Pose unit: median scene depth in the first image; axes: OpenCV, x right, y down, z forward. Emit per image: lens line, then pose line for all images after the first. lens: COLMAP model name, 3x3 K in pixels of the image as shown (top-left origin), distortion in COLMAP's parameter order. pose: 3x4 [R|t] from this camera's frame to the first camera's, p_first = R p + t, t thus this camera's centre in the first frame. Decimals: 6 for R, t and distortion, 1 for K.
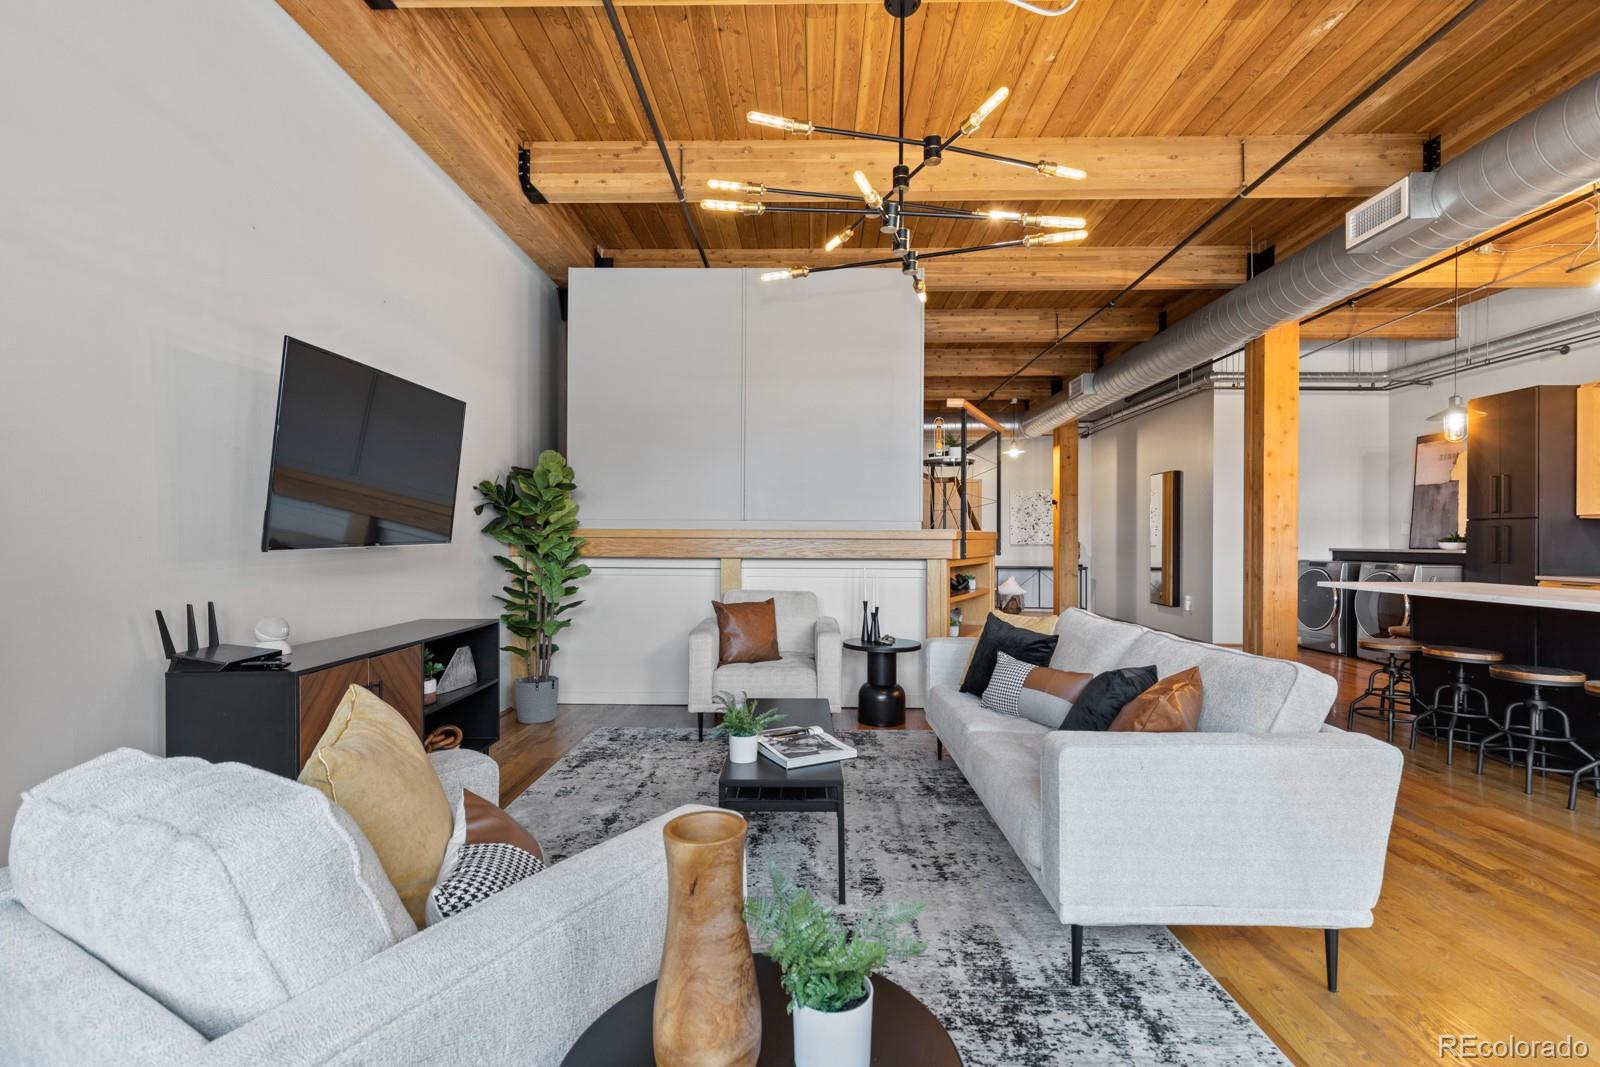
lens RADIAL K [[716.7, 0, 800.4], [0, 716.7, 539.9], [0, 0, 1]] dist [0.005401, -0.000854]
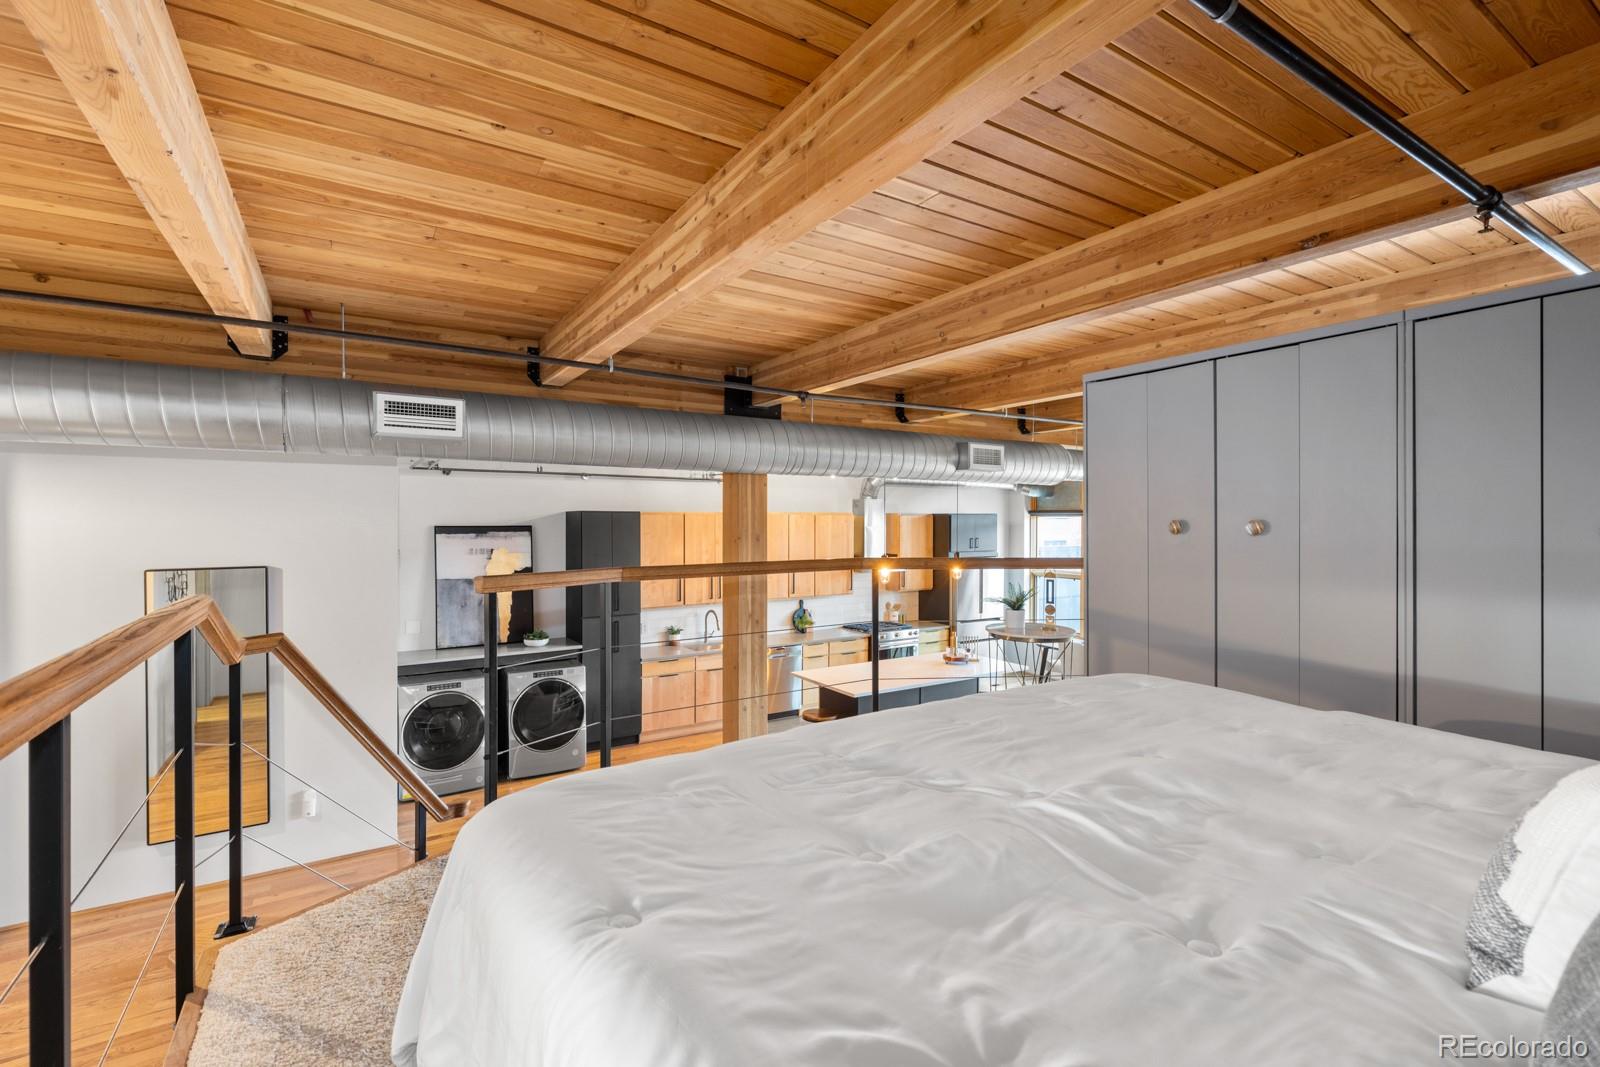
lens RADIAL K [[716.7, 0, 803.5], [0, 716.7, 525.4], [0, 0, 1]] dist [0.005401, -0.000854]
pose [[-0.546525, -0.009589, 0.837388, -0.227759], [-0.003756, 0.999952, 0.009000, -0.212296], [-0.837435, 0.001773, -0.546535, 1.528037]]
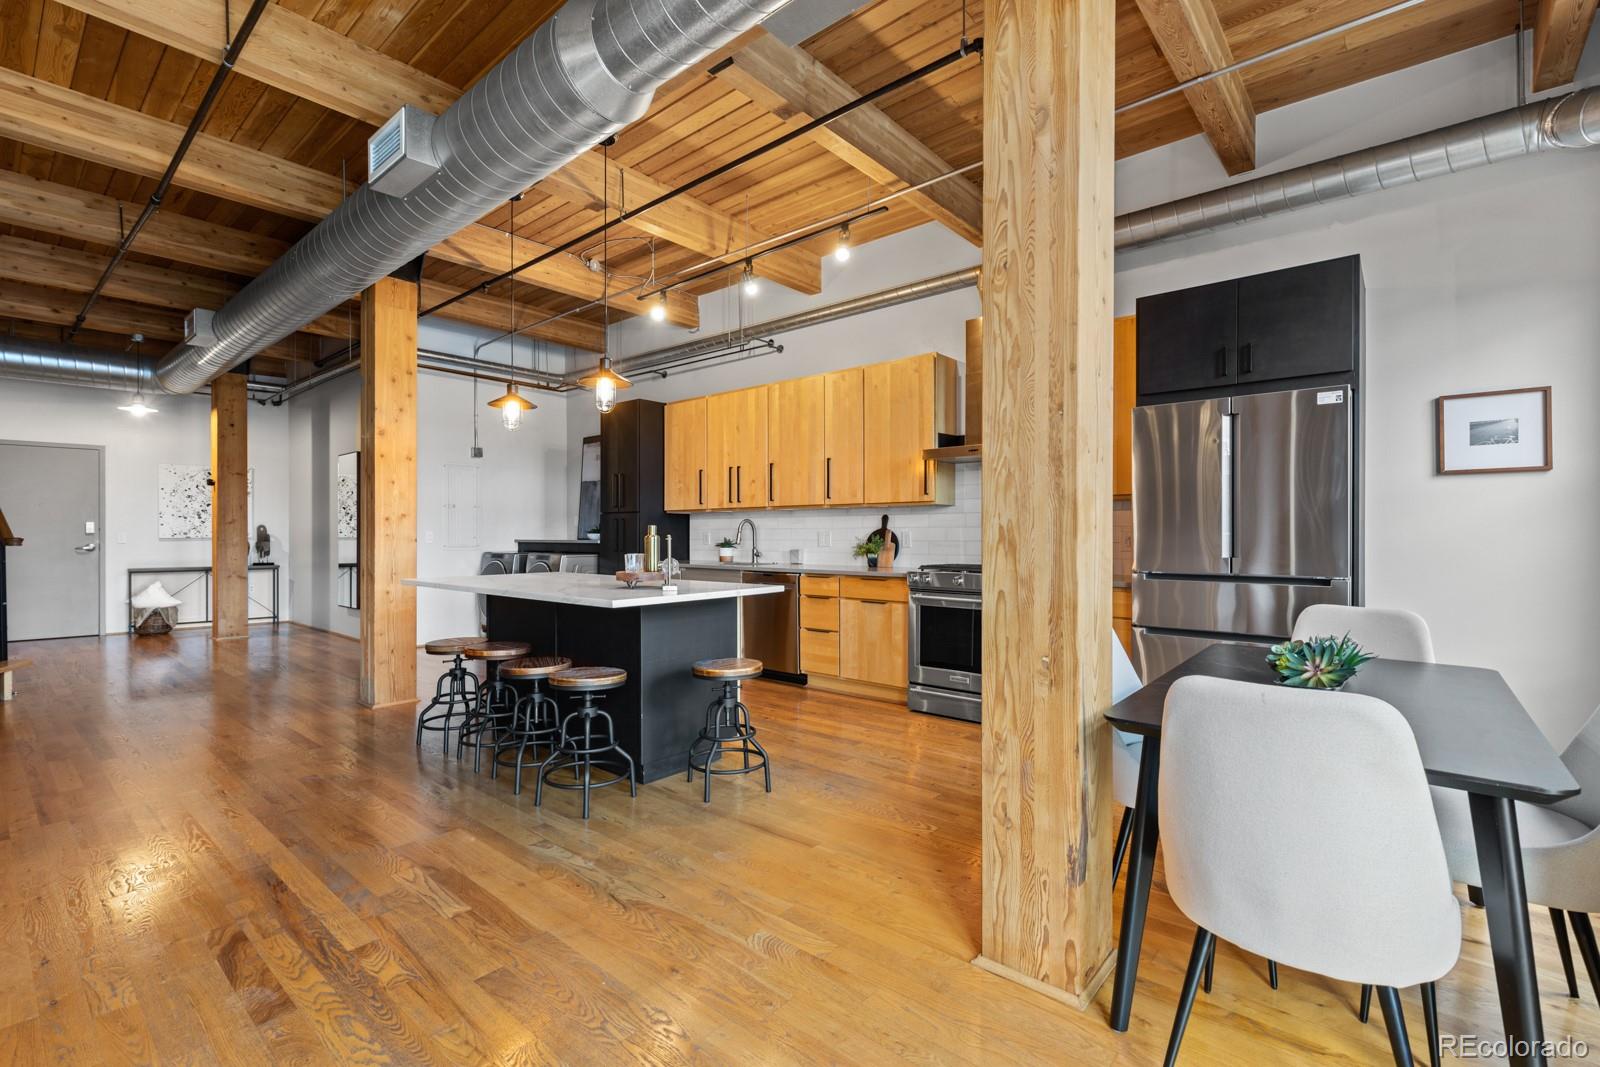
lens RADIAL K [[716.7, 0, 802.6], [0, 716.7, 534.1], [0, 0, 1]] dist [0.005401, -0.000854]
pose [[0.639104, -0.004590, 0.769106, 0.314278], [0.002017, 0.999989, 0.004292, 0.000427], [-0.769117, -0.001192, 0.639106, 0.056075]]
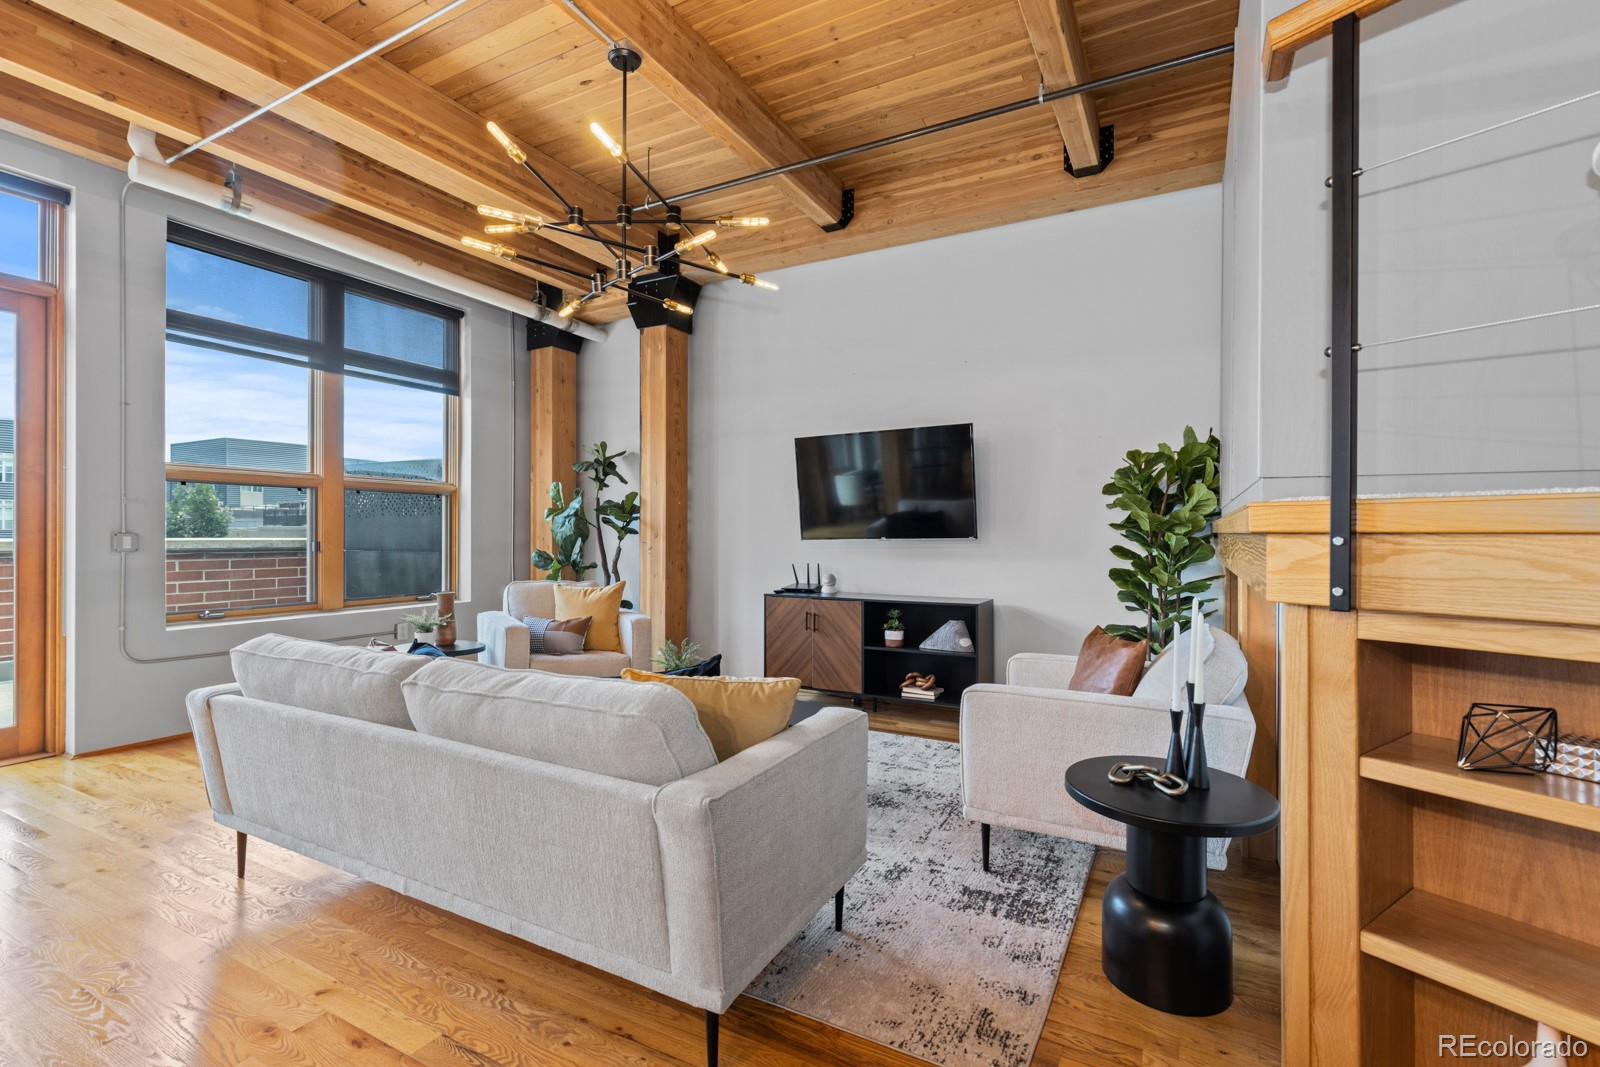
lens RADIAL K [[716.7, 0, 803.0], [0, 716.7, 529.4], [0, 0, 1]] dist [0.005401, -0.000854]
pose [[-0.458386, -0.009353, -0.888704, 0.488249], [-0.003905, 0.999956, -0.008510, 0.001005], [0.888744, -0.000431, -0.458403, 0.852480]]
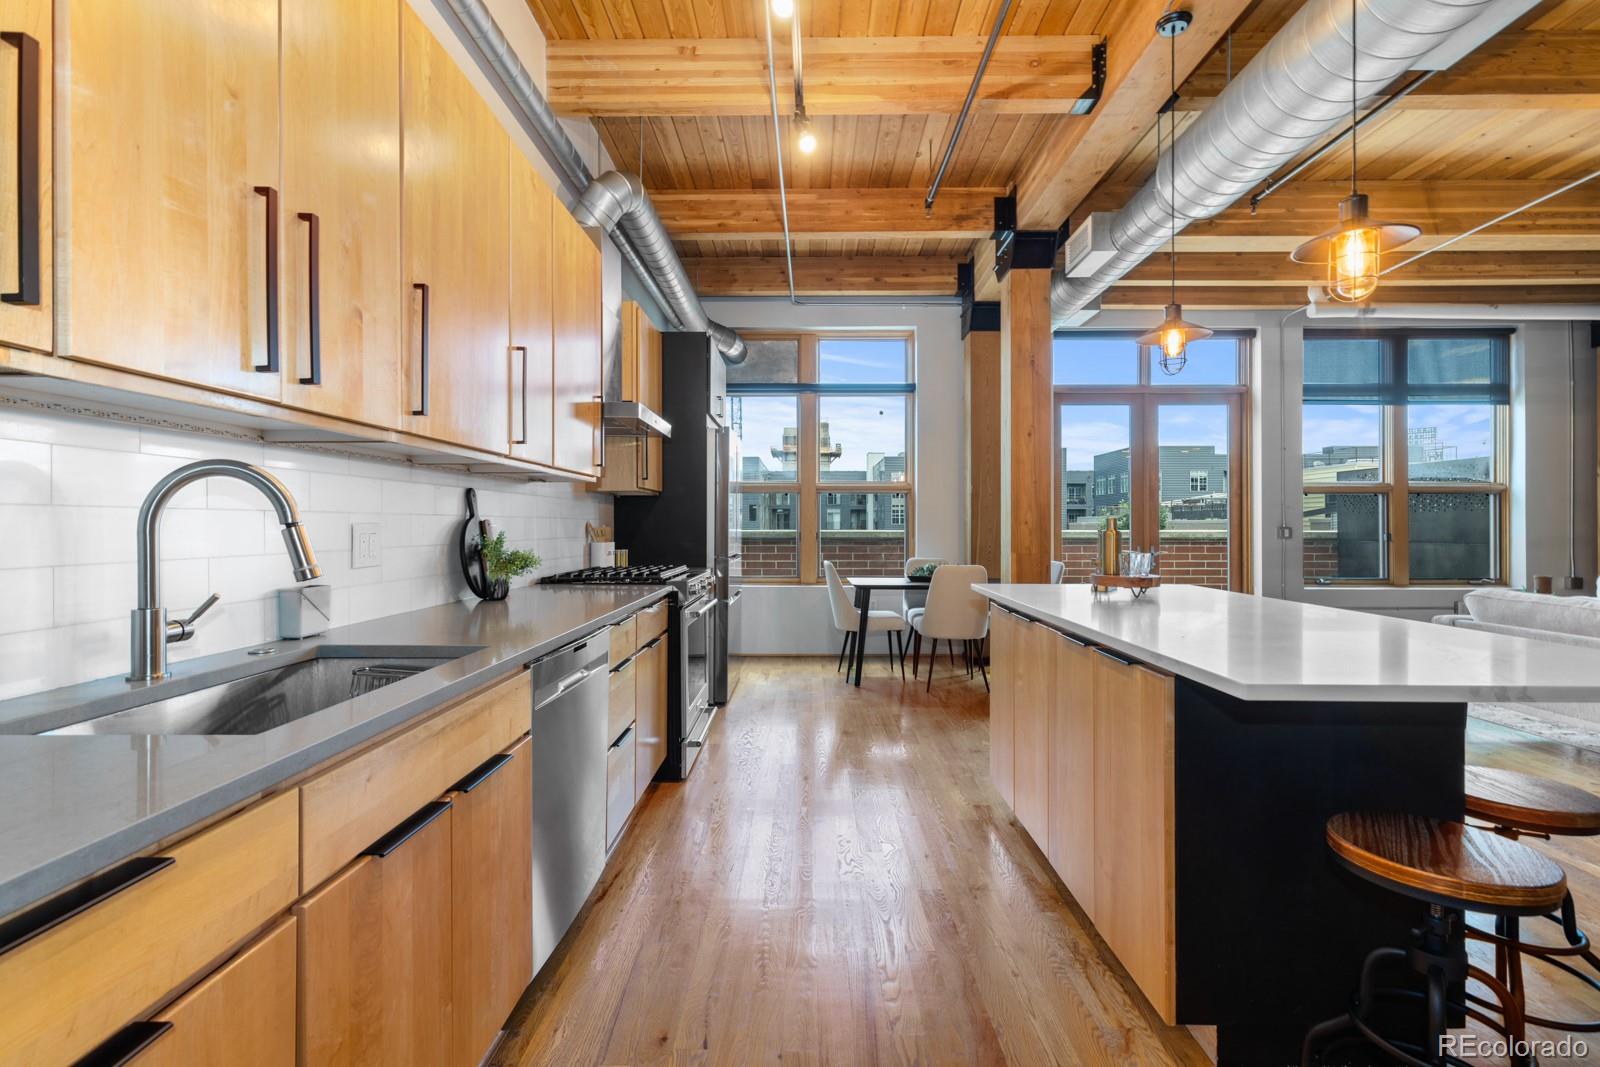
lens RADIAL K [[716.7, 0, 801.7], [0, 716.7, 528.4], [0, 0, 1]] dist [0.005401, -0.000854]
pose [[-0.999982, -0.003809, -0.004733, 0.955703], [-0.003826, 0.999986, 0.003751, 0.001707], [0.004719, 0.003769, -0.999982, 1.099734]]
